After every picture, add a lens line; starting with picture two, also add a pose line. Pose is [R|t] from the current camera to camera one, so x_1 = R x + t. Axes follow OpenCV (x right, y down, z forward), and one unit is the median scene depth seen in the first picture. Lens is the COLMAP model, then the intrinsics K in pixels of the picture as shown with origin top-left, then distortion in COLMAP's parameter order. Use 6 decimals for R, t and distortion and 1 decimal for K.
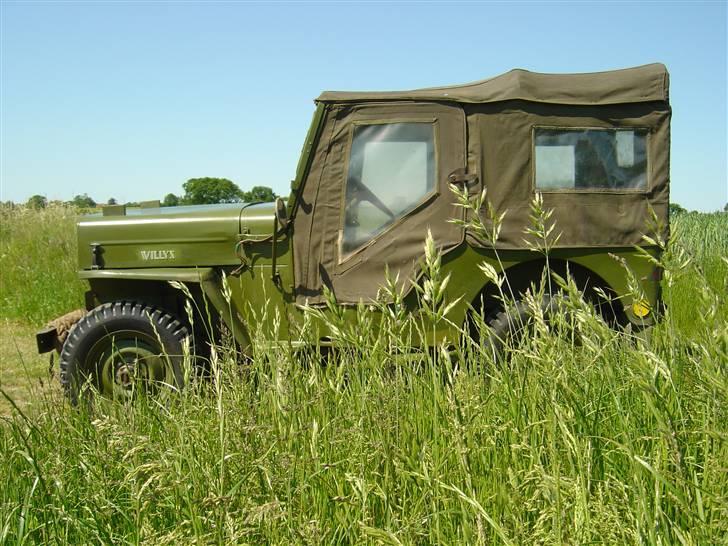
lens RADIAL K [[819.0, 0, 364.0], [0, 819.0, 273.0], [0, 0, 1]] dist [-0.166112, 0.073362]
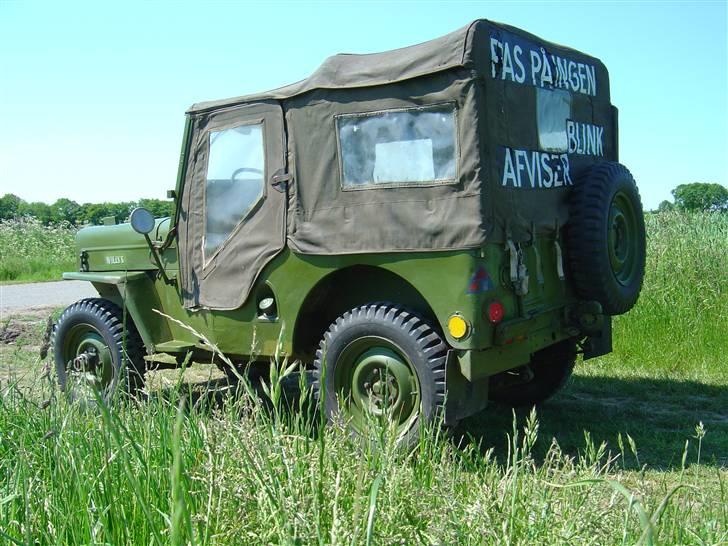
lens RADIAL K [[819.0, 0, 364.0], [0, 819.0, 273.0], [0, 0, 1]] dist [-0.166112, 0.073362]
pose [[0.824902, 0.012882, -0.565129, 0.731292], [-0.018401, 0.999822, -0.004070, -0.005823], [0.564976, 0.013756, 0.824993, 0.277784]]
